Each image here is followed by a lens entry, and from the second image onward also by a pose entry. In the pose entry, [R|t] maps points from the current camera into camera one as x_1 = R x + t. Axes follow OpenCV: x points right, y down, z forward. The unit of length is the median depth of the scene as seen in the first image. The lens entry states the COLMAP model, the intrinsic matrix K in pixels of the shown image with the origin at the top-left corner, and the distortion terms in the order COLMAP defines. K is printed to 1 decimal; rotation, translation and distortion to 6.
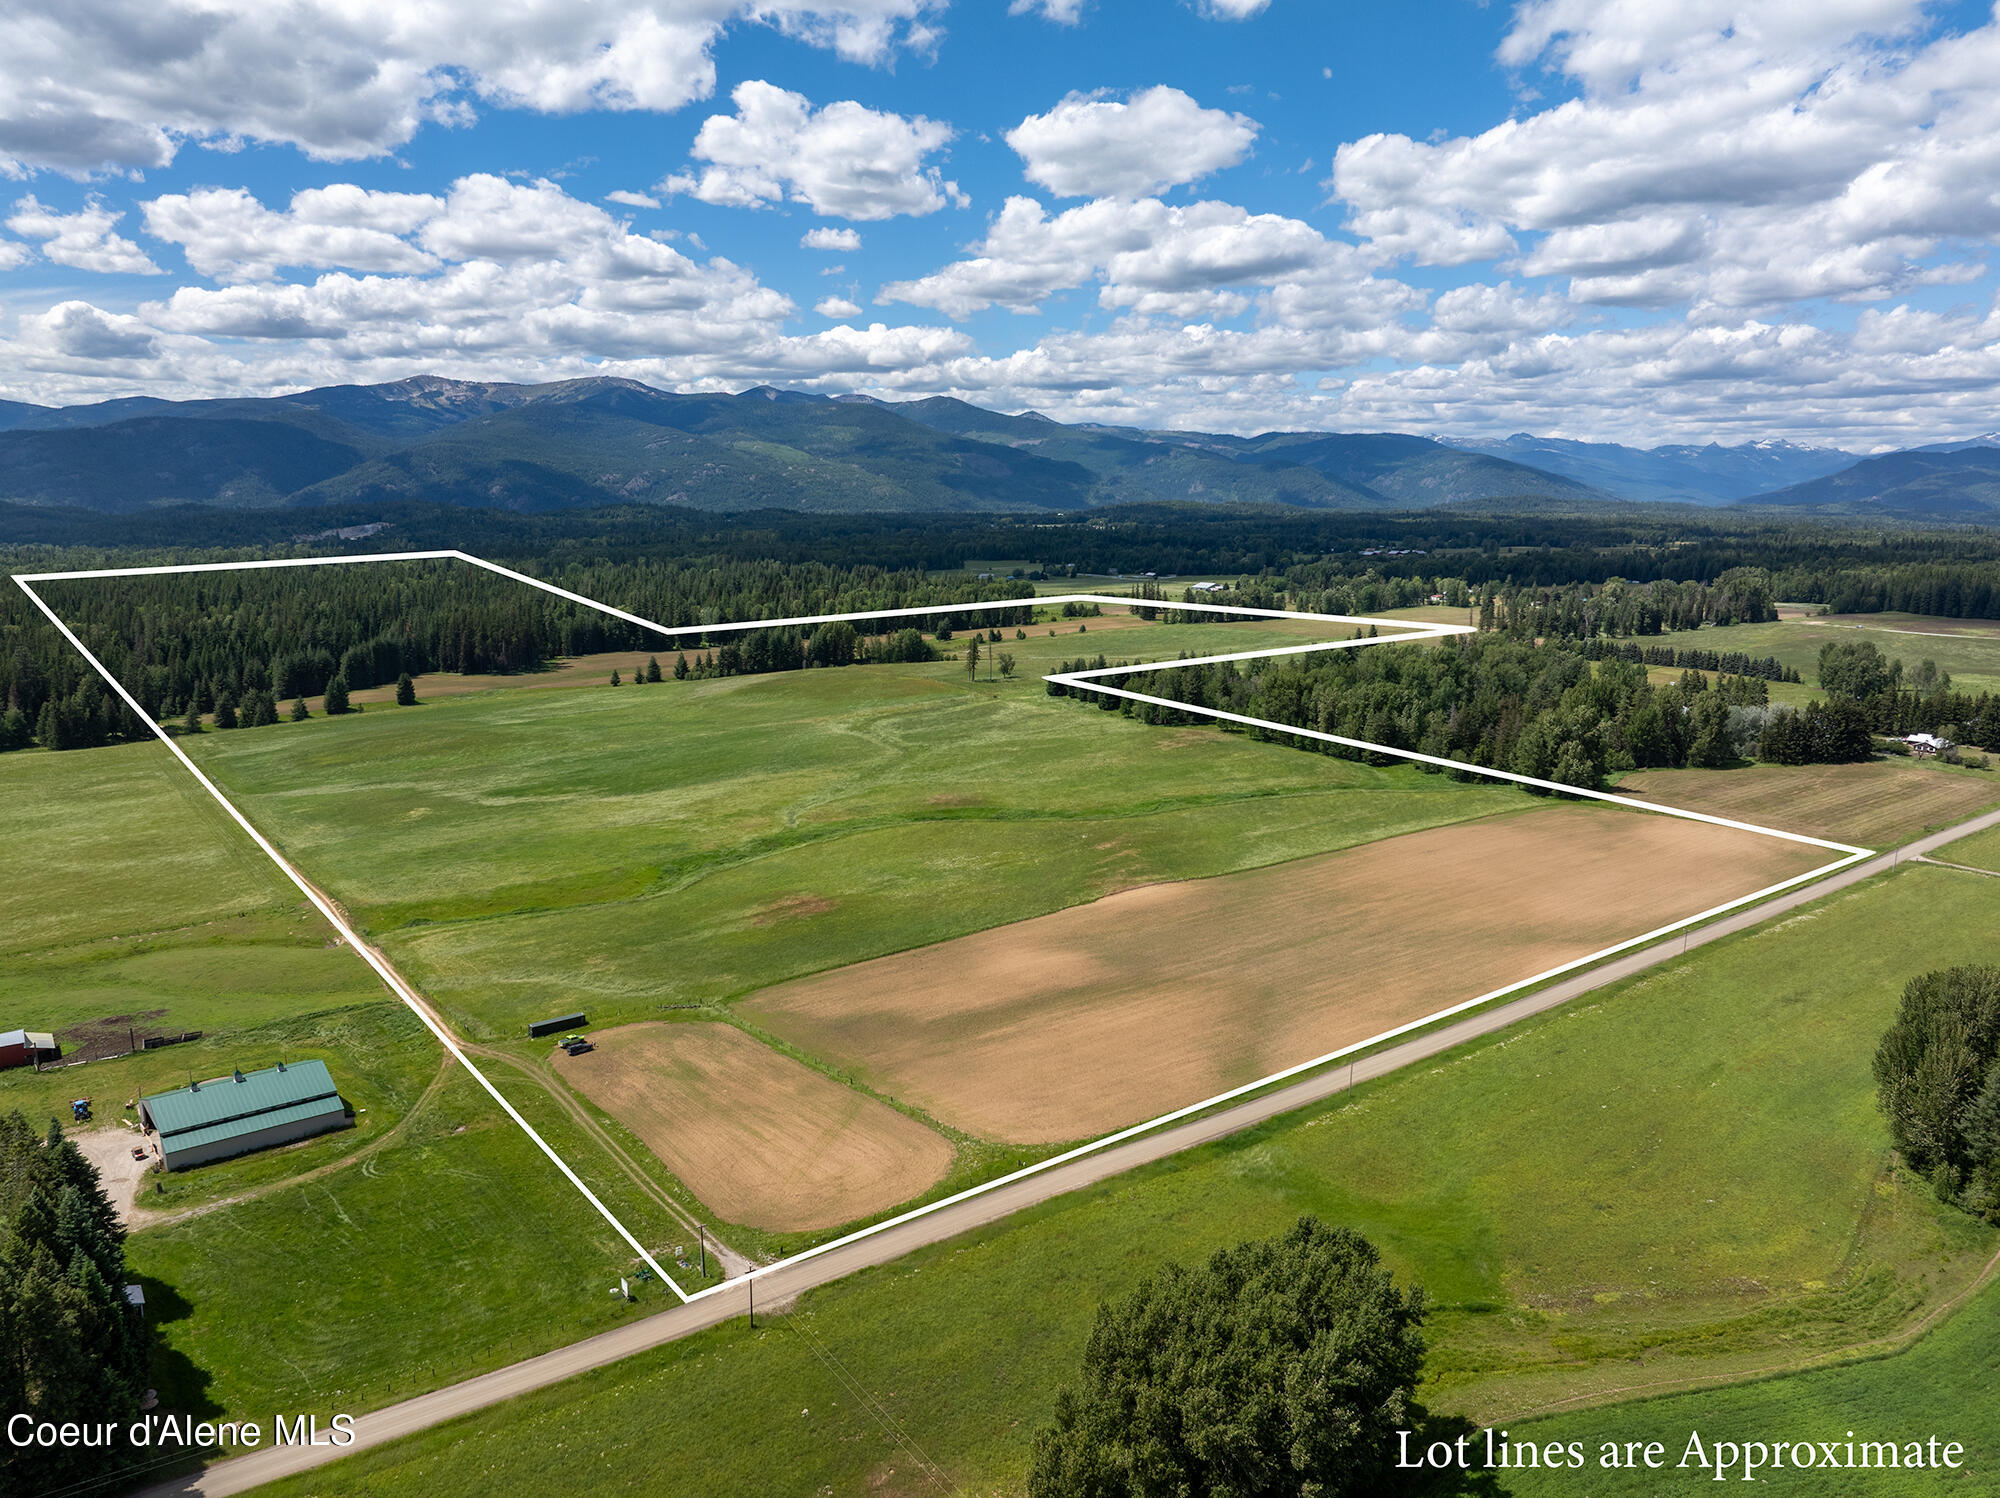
lens RADIAL K [[1410.1, 0, 1000.0], [0, 1410.1, 749.0], [0, 0, 1]] dist [-0.014848, -0.054462]
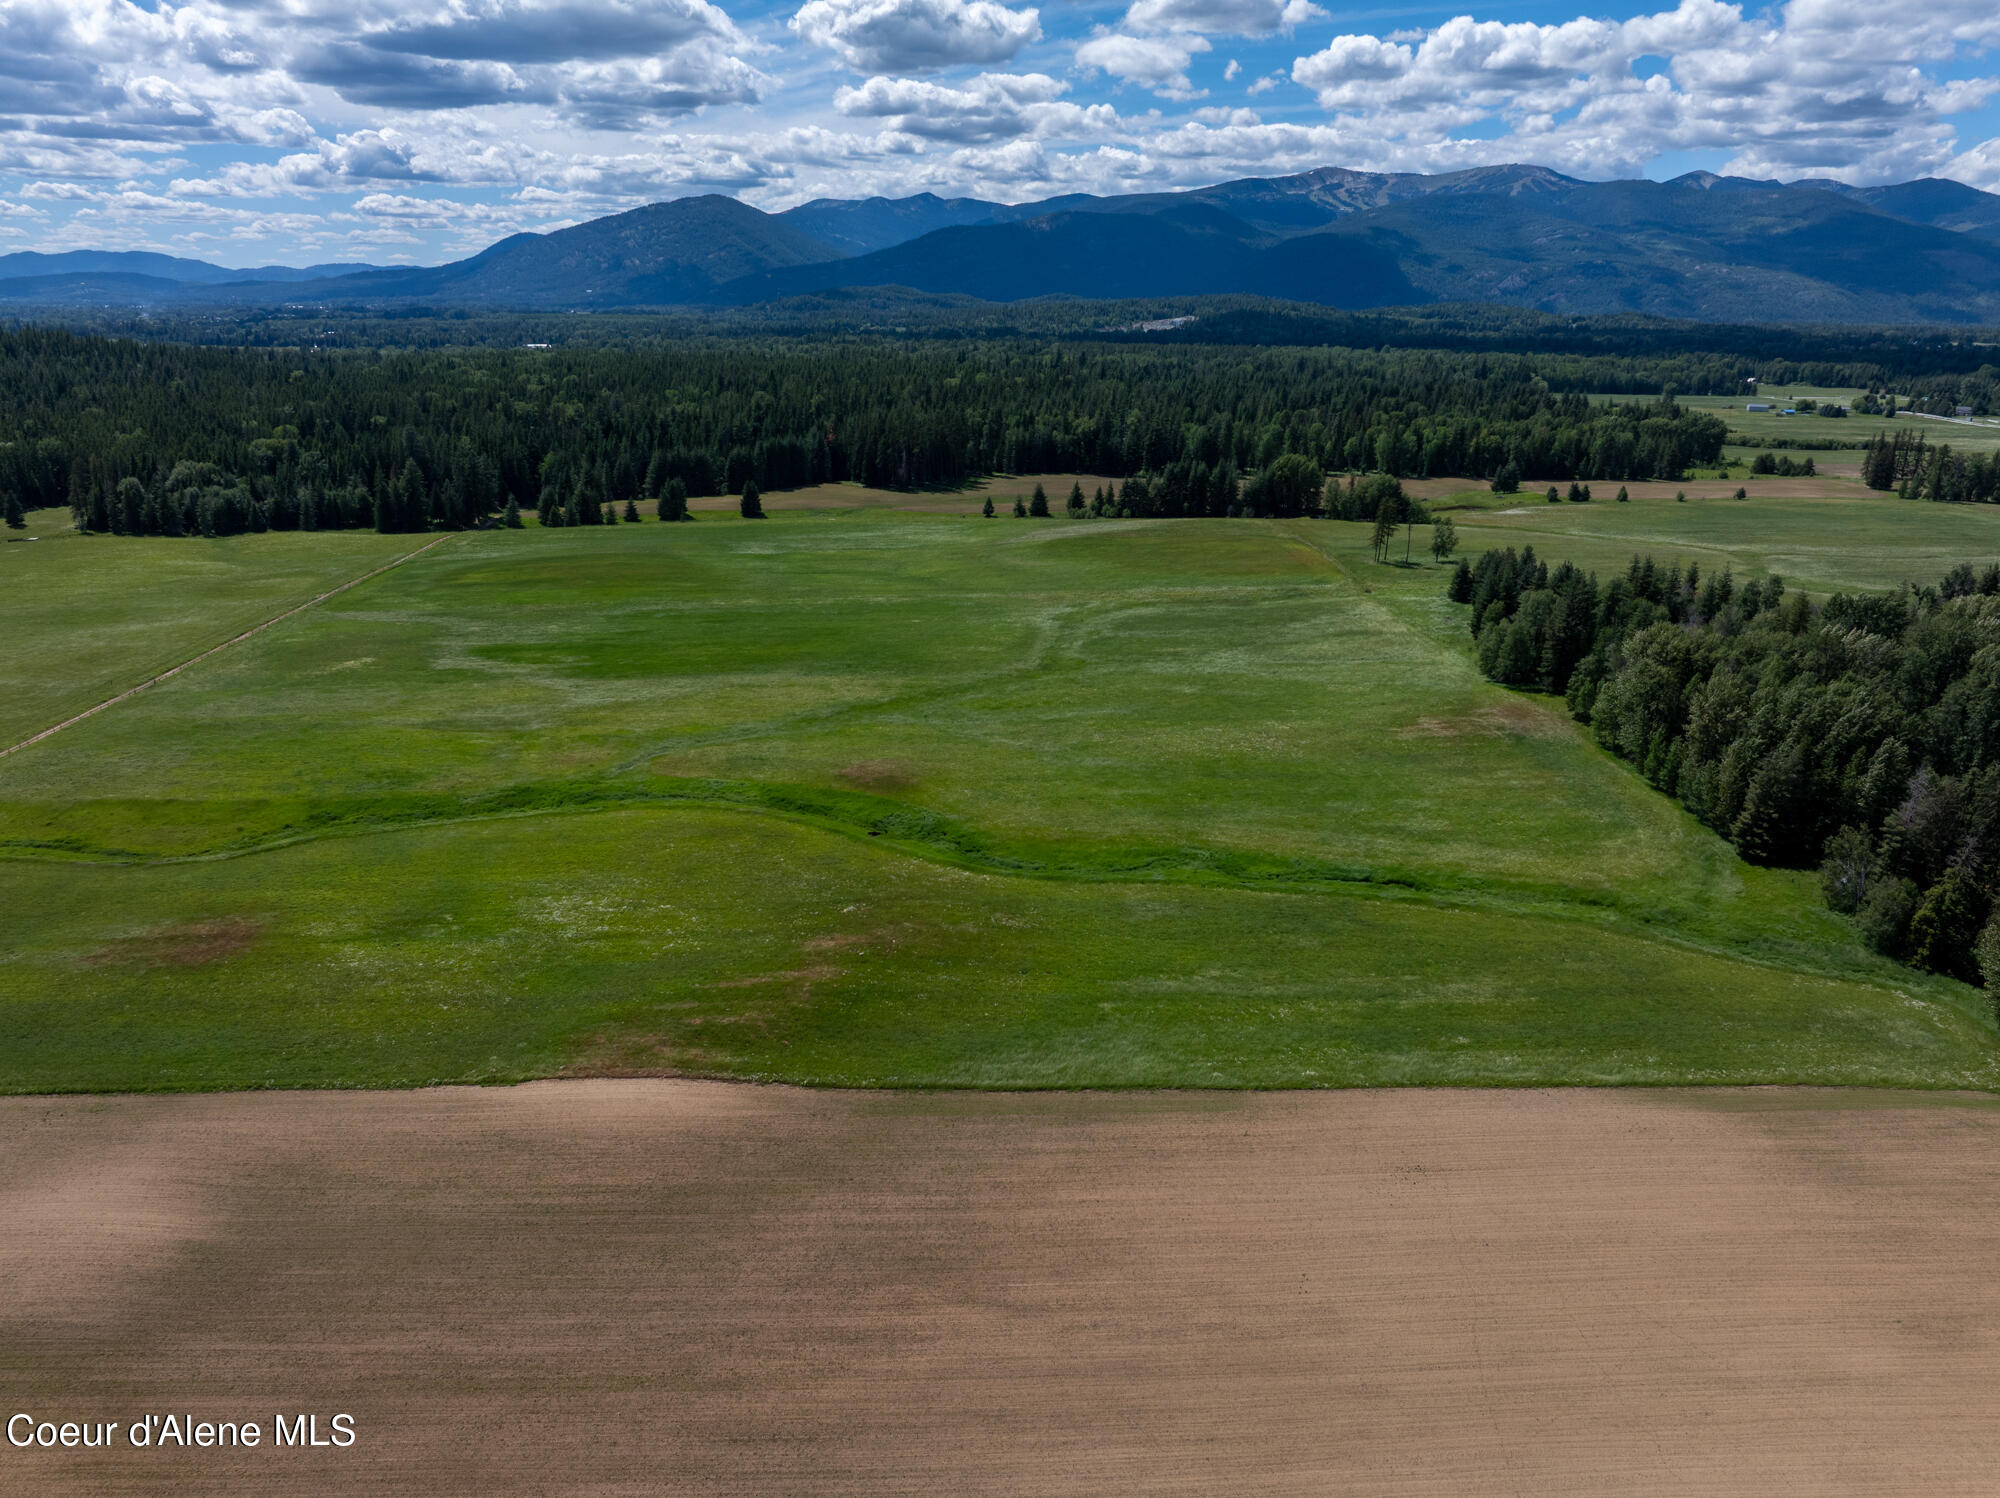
lens RADIAL K [[1409.9, 0, 1000.0], [0, 1409.9, 749.0], [0, 0, 1]] dist [-0.040758, 0.006386]
pose [[0.817687, 0.186354, -0.544664, 0.435760], [-0.111118, 0.979453, 0.168297, -0.106970], [0.564836, -0.077092, 0.821594, 0.661896]]
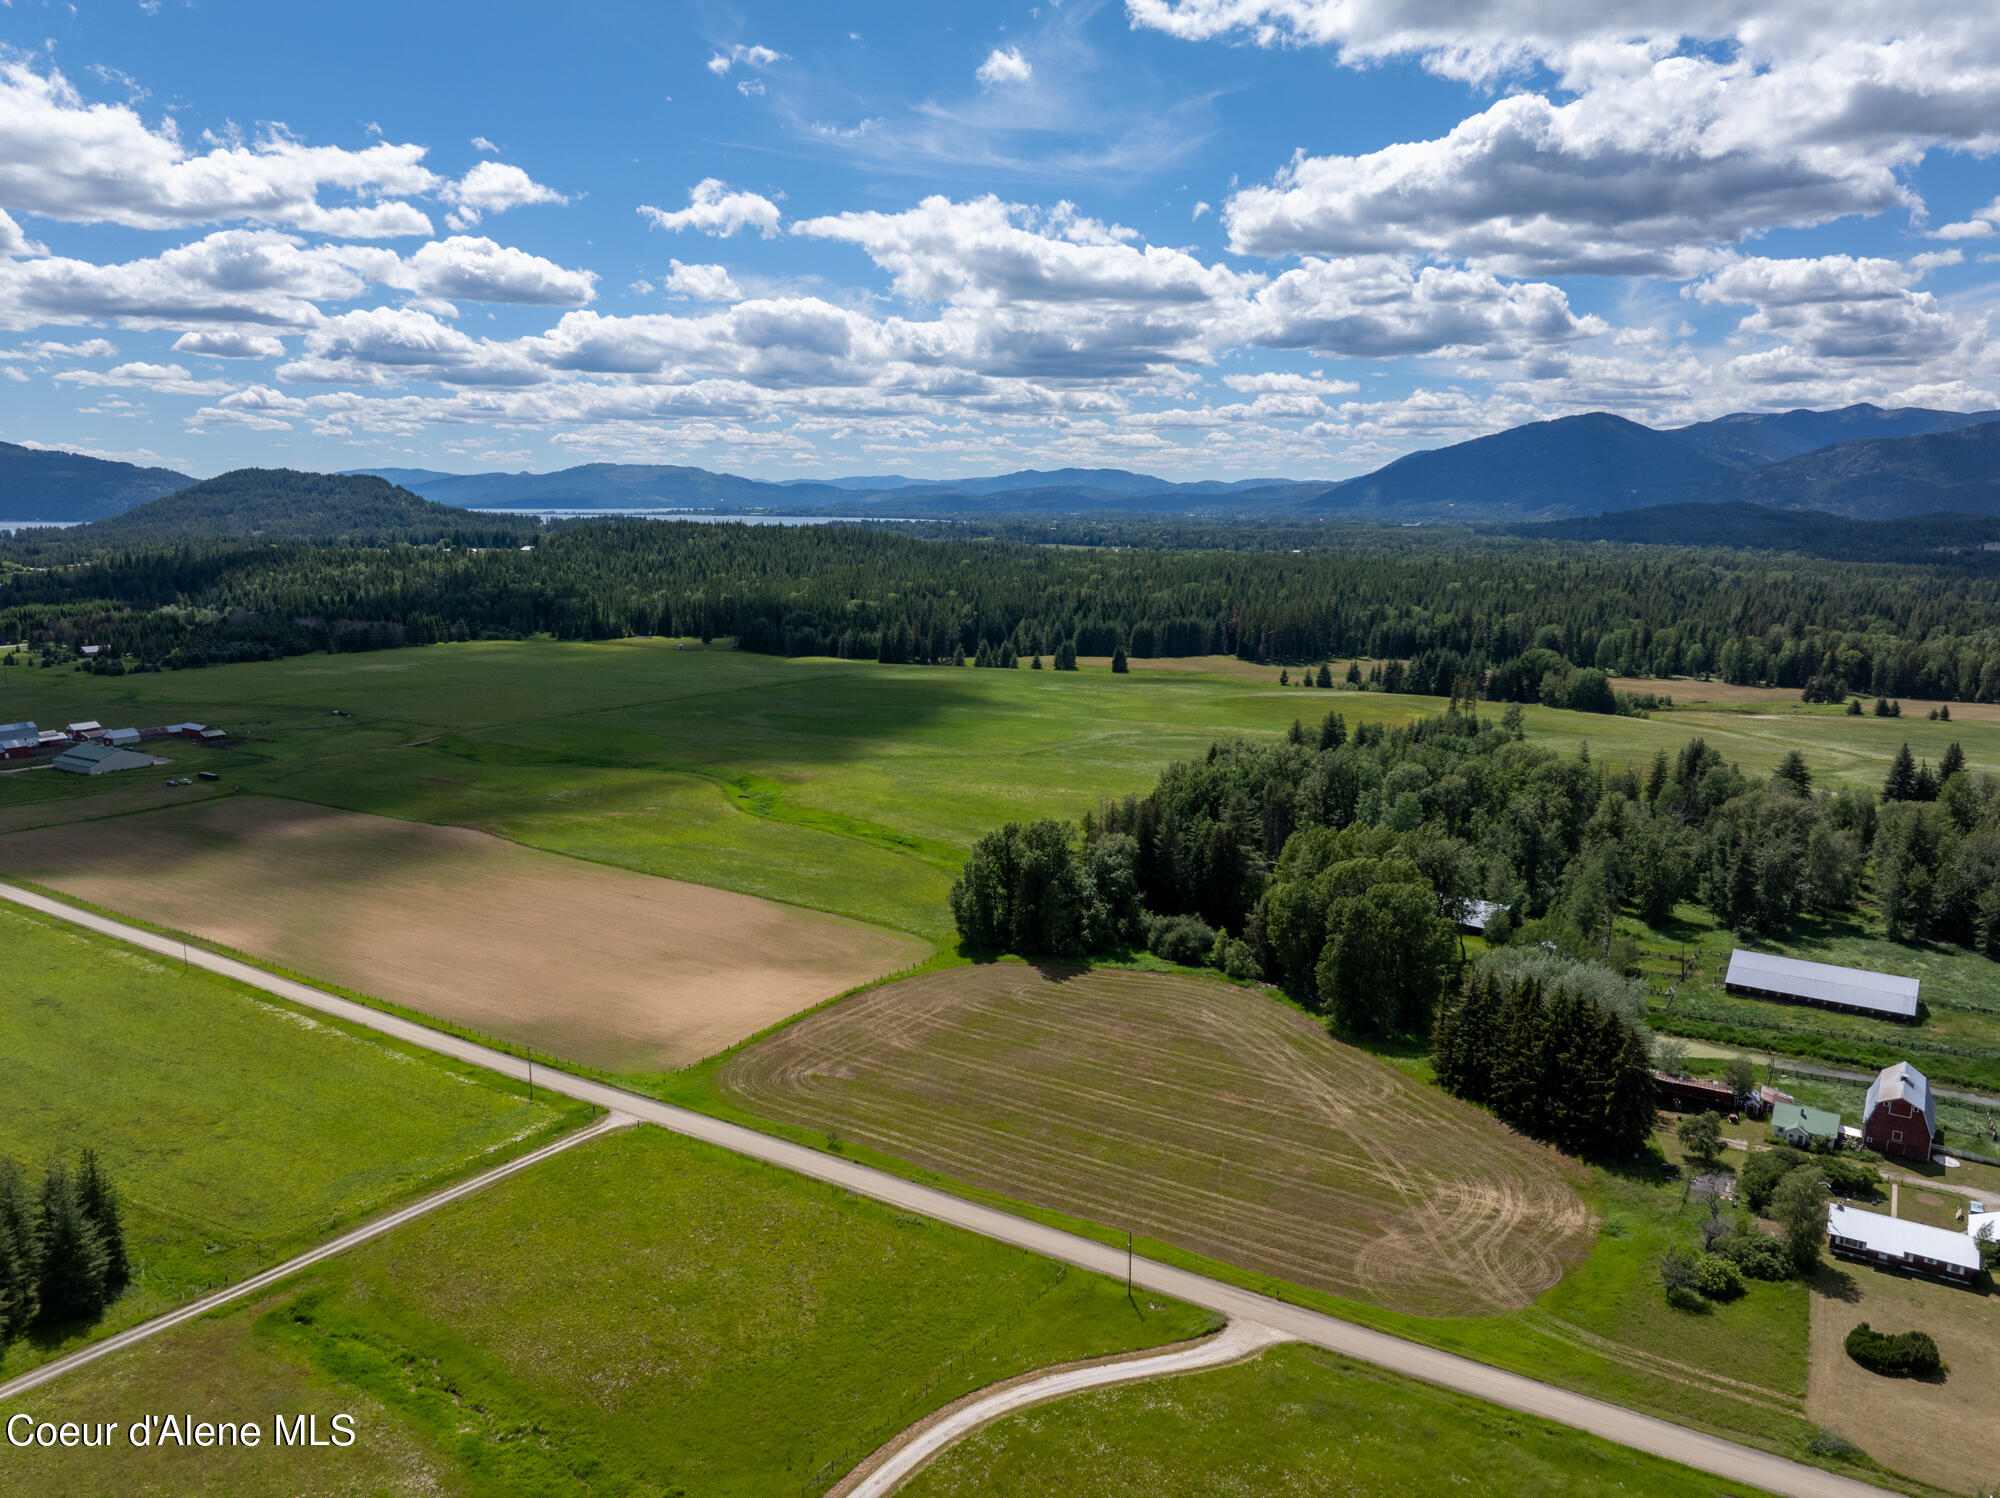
lens RADIAL K [[1410.1, 0, 1000.0], [0, 1410.1, 749.0], [0, 0, 1]] dist [-0.014848, -0.054462]
pose [[0.334626, 0.166927, -0.927449, 1.273431], [-0.171579, 0.978527, 0.114214, -0.168787], [0.926599, 0.120911, 0.356082, 0.957023]]
